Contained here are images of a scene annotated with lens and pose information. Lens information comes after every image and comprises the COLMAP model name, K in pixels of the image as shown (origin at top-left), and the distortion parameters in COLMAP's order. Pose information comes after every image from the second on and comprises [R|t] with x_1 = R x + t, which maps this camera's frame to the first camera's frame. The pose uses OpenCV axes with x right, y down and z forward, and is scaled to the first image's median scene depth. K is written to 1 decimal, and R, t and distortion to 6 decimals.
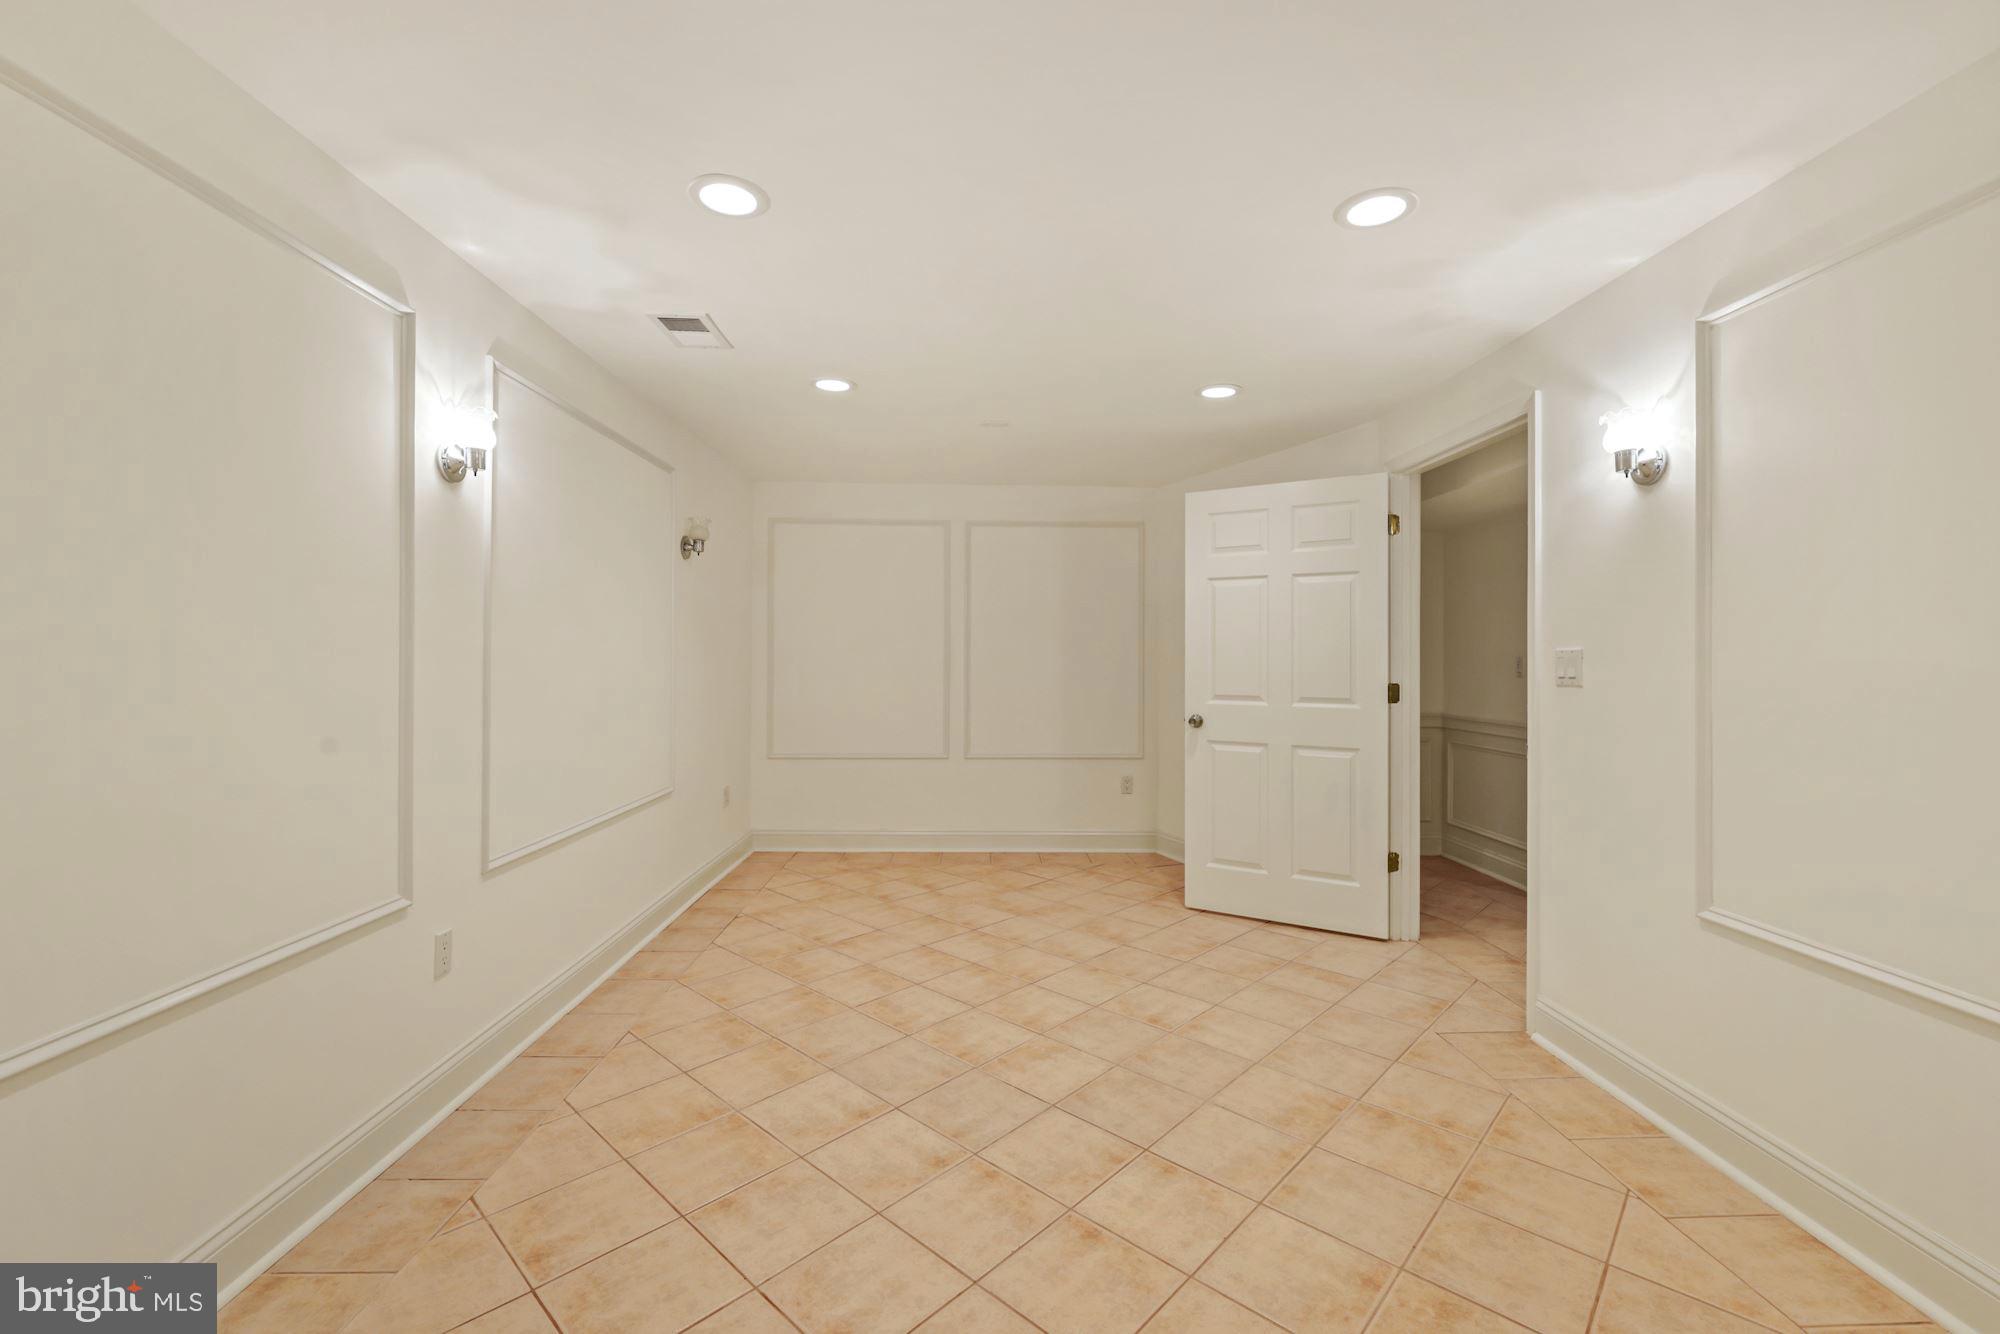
lens RADIAL K [[840.9, 0, 982.6], [0, 840.9, 660.8], [0, 0, 1]] dist [-0.000195, -0.000029]
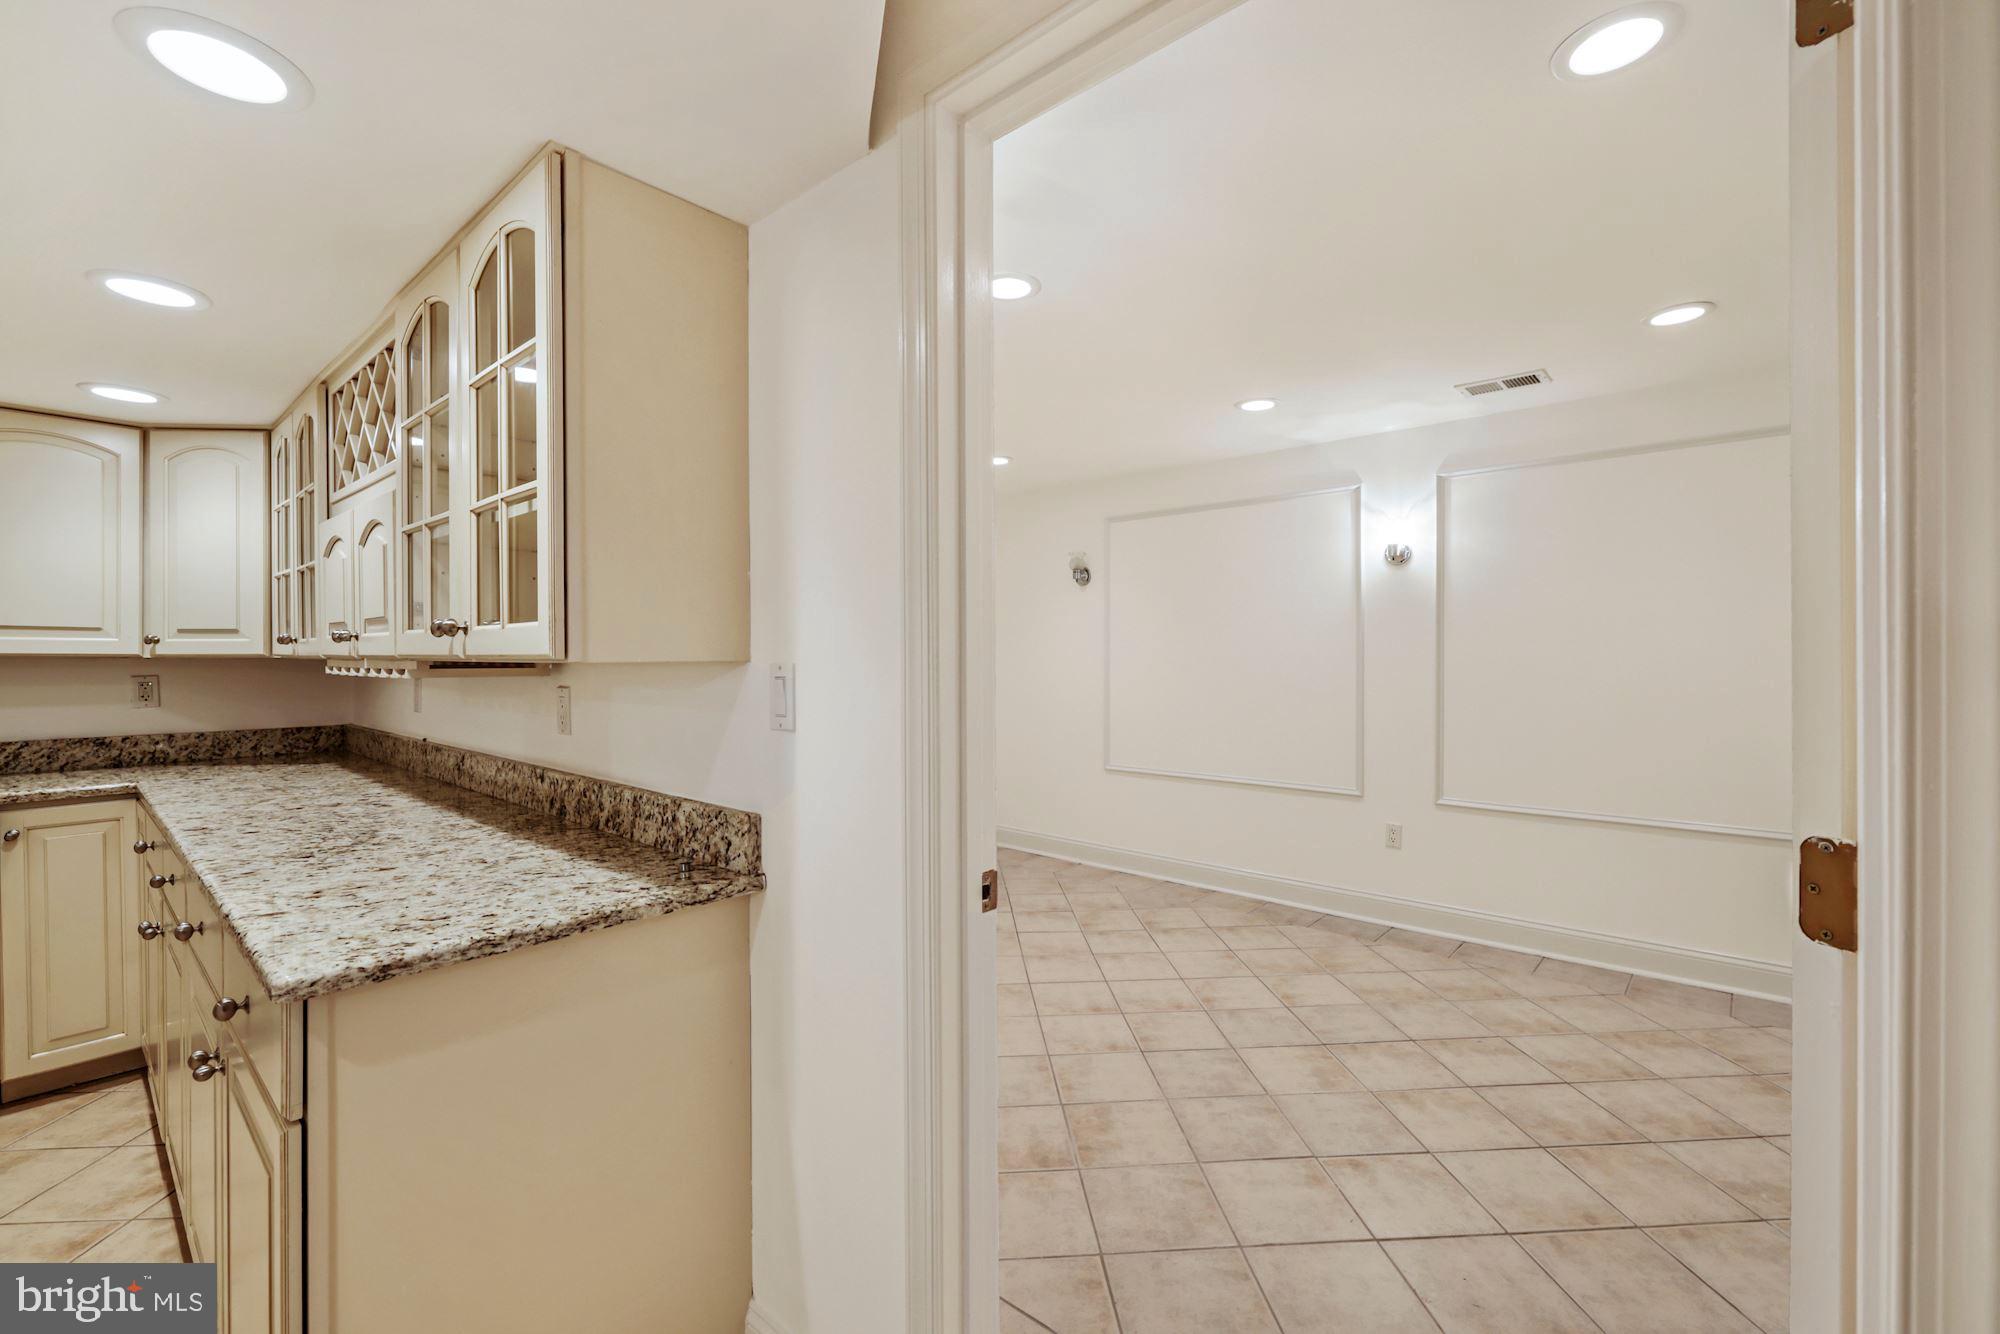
lens RADIAL K [[840.9, 0, 1000.0], [0, 840.9, 657.7], [0, 0, 1]] dist [-0.000195, -0.000029]
pose [[-0.679943, -0.005017, -0.733248, 1.088586], [-0.002066, 0.999986, -0.004925, -0.008037], [0.733262, -0.001834, -0.679944, 1.456008]]
